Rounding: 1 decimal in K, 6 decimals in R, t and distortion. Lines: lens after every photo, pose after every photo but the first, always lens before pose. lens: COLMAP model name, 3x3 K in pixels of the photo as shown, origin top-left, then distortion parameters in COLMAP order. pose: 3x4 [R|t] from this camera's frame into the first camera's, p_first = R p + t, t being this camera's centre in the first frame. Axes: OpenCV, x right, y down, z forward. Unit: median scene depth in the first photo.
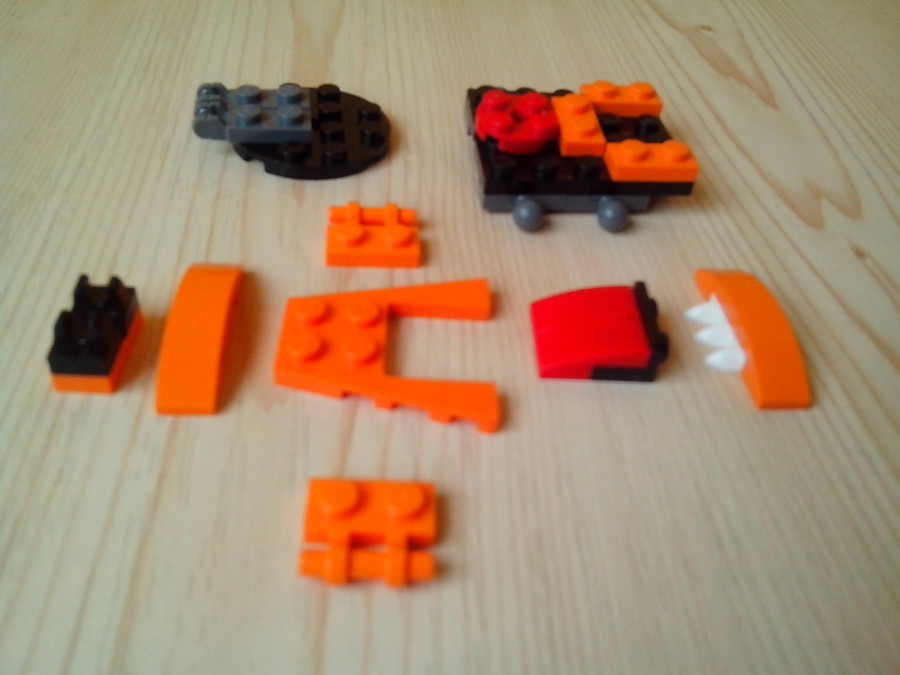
lens RADIAL K [[849.1, 0, 452.6], [0, 849.1, 334.7], [0, 0, 1]] dist [0.058844, -0.116433]
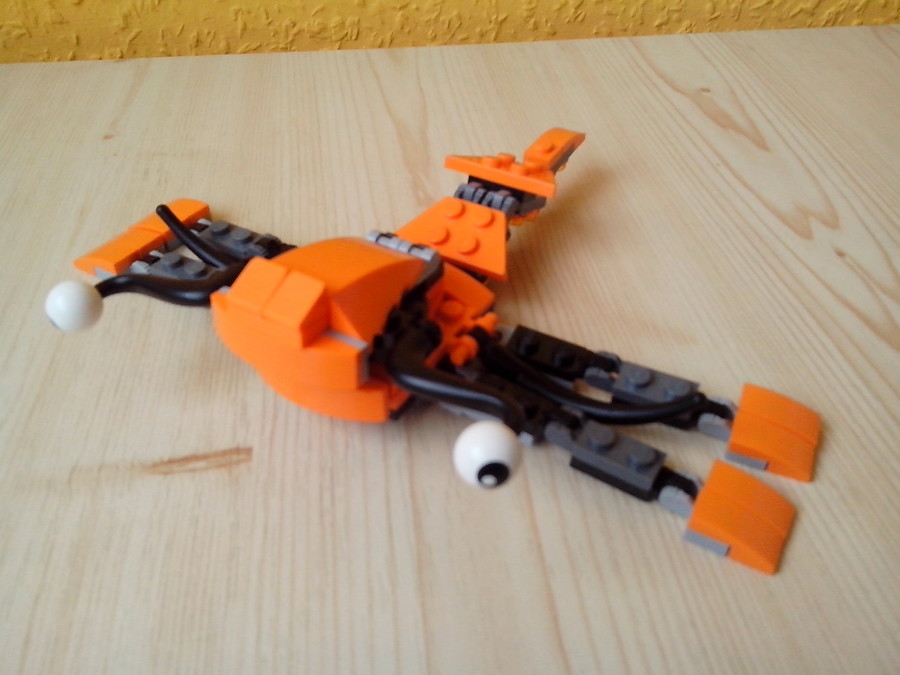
lens RADIAL K [[849.1, 0, 452.6], [0, 849.1, 334.7], [0, 0, 1]] dist [0.058844, -0.116433]
pose [[0.995076, -0.098632, -0.009782, -0.144596], [0.098165, 0.994357, -0.040225, 0.028701], [0.013694, 0.039066, 0.999143, -0.376096]]
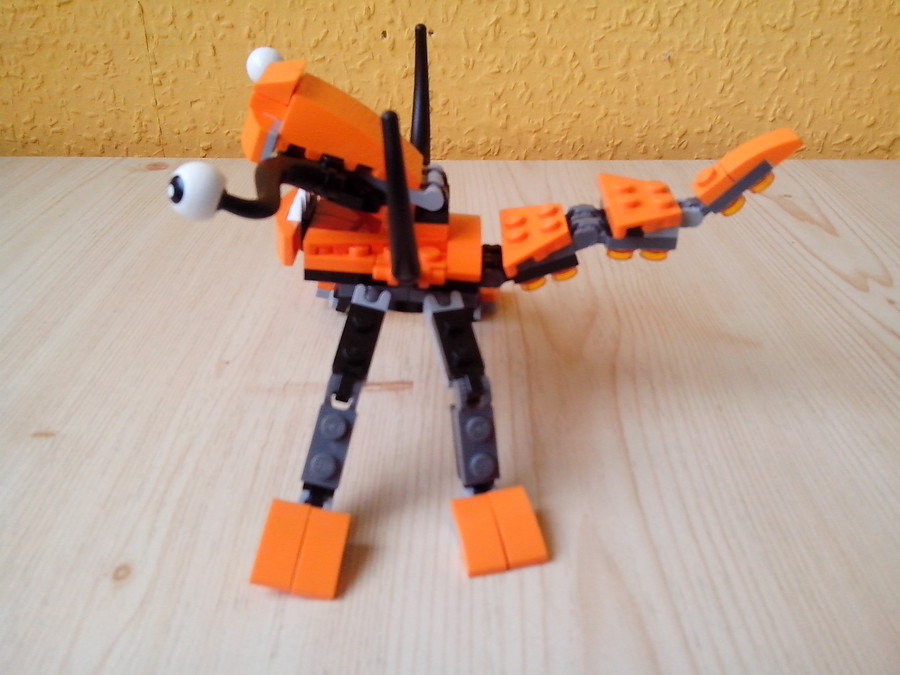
lens RADIAL K [[855.6, 0, 451.4], [0, 855.6, 327.5], [0, 0, 1]] dist [0.075669, -0.162921]
pose [[0.992416, -0.037663, -0.117011, -0.180078], [0.006446, 0.966540, -0.256435, 0.363994], [0.122754, 0.253737, 0.959453, -0.692039]]
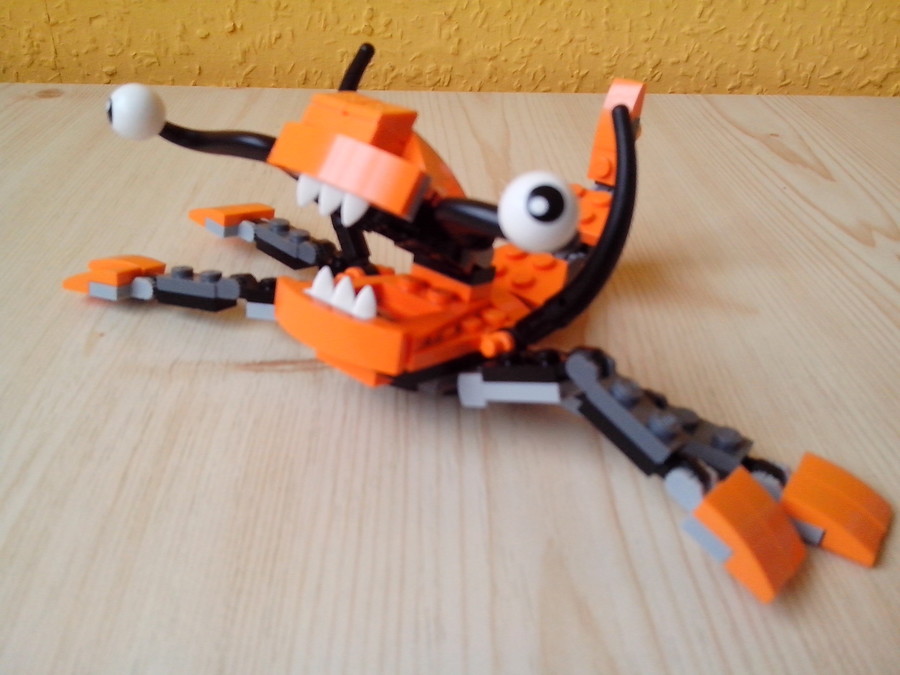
lens RADIAL K [[855.6, 0, 451.4], [0, 855.6, 327.5], [0, 0, 1]] dist [0.075669, -0.162921]
pose [[0.997094, -0.031178, -0.069507, -0.178268], [0.017147, 0.980853, -0.193993, 0.272932], [0.074224, 0.192237, 0.978537, -0.439003]]
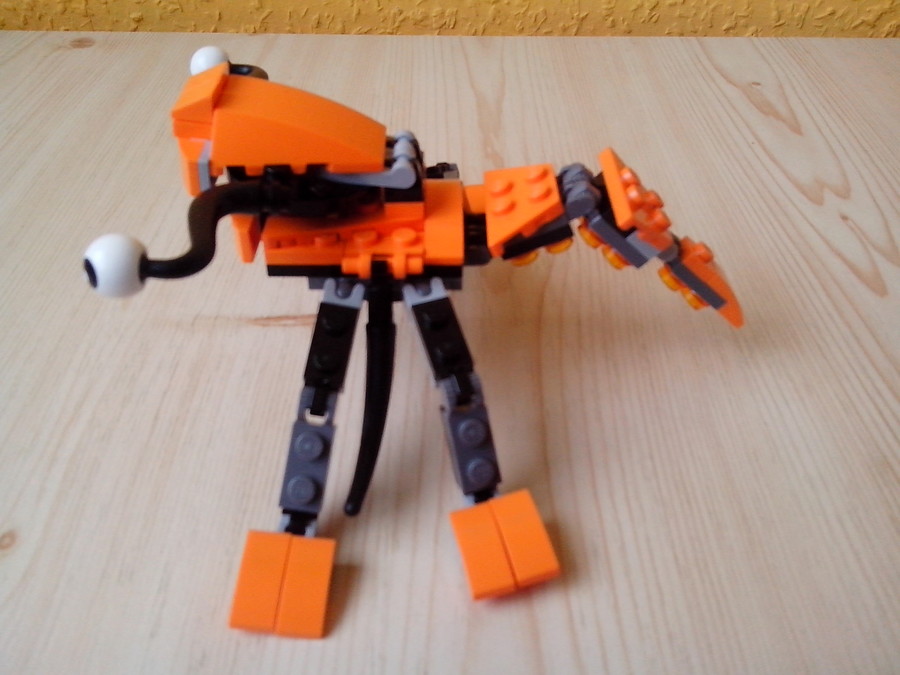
lens RADIAL K [[849.1, 0, 452.6], [0, 849.1, 334.7], [0, 0, 1]] dist [0.058844, -0.116433]
pose [[0.993392, -0.013178, -0.114016, -0.071516], [0.005437, 0.997675, -0.067938, 0.216150], [0.114646, 0.066869, 0.991153, -0.625716]]
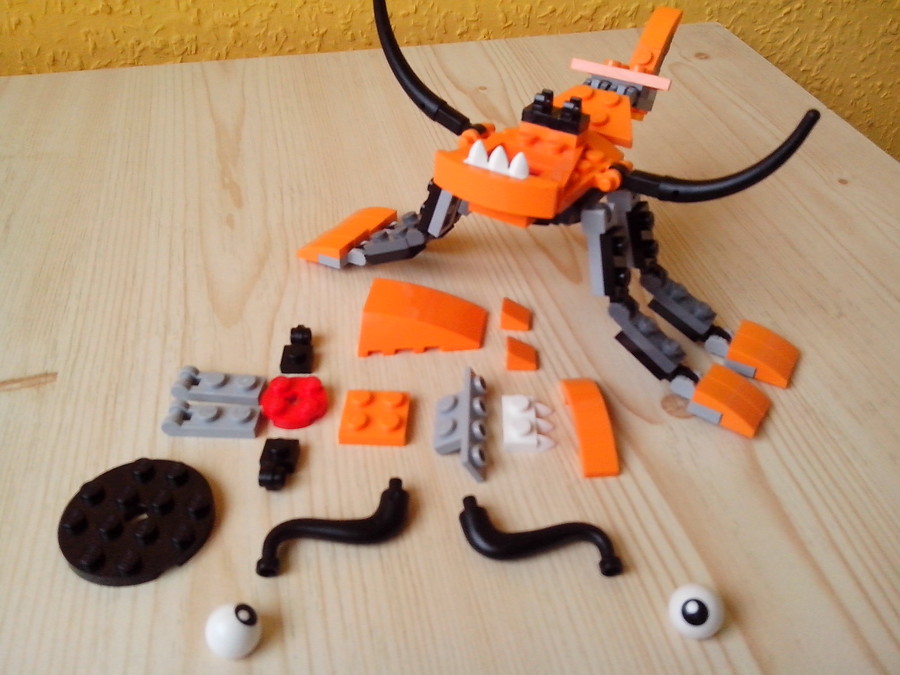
lens RADIAL K [[855.6, 0, 451.4], [0, 855.6, 327.5], [0, 0, 1]] dist [0.075669, -0.162921]
pose [[0.987731, -0.148594, 0.048042, 0.140820], [0.150860, 0.987409, -0.047588, 0.184047], [-0.040366, 0.054252, 0.997711, -0.719910]]
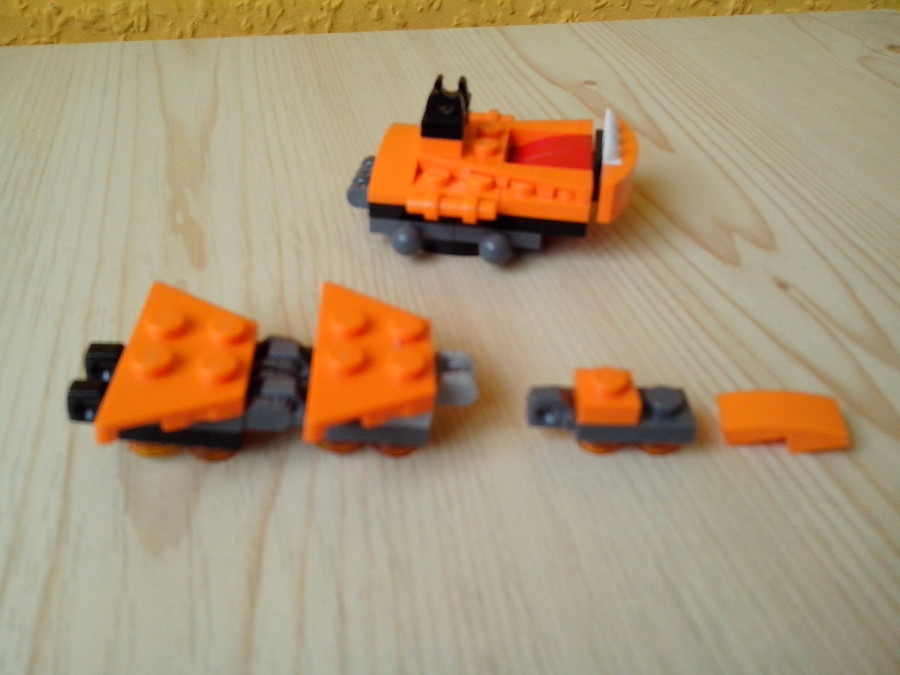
lens RADIAL K [[849.1, 0, 452.6], [0, 849.1, 334.7], [0, 0, 1]] dist [0.058844, -0.116433]
pose [[0.987188, -0.135654, 0.084013, 0.022372], [0.142783, 0.986044, -0.085613, -0.010269], [-0.071227, 0.096512, 0.992780, 0.076717]]
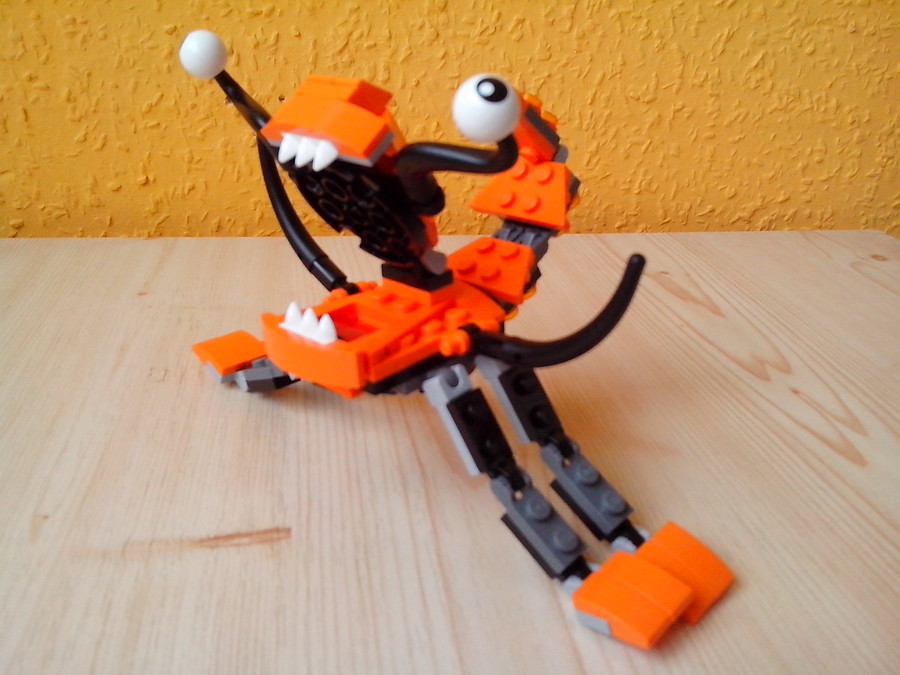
lens RADIAL K [[855.6, 0, 451.4], [0, 855.6, 327.5], [0, 0, 1]] dist [0.075669, -0.162921]
pose [[0.994625, -0.077053, 0.069167, -0.253390], [0.094642, 0.947495, -0.305443, 0.211463], [-0.042001, 0.310347, 0.949695, -0.515613]]
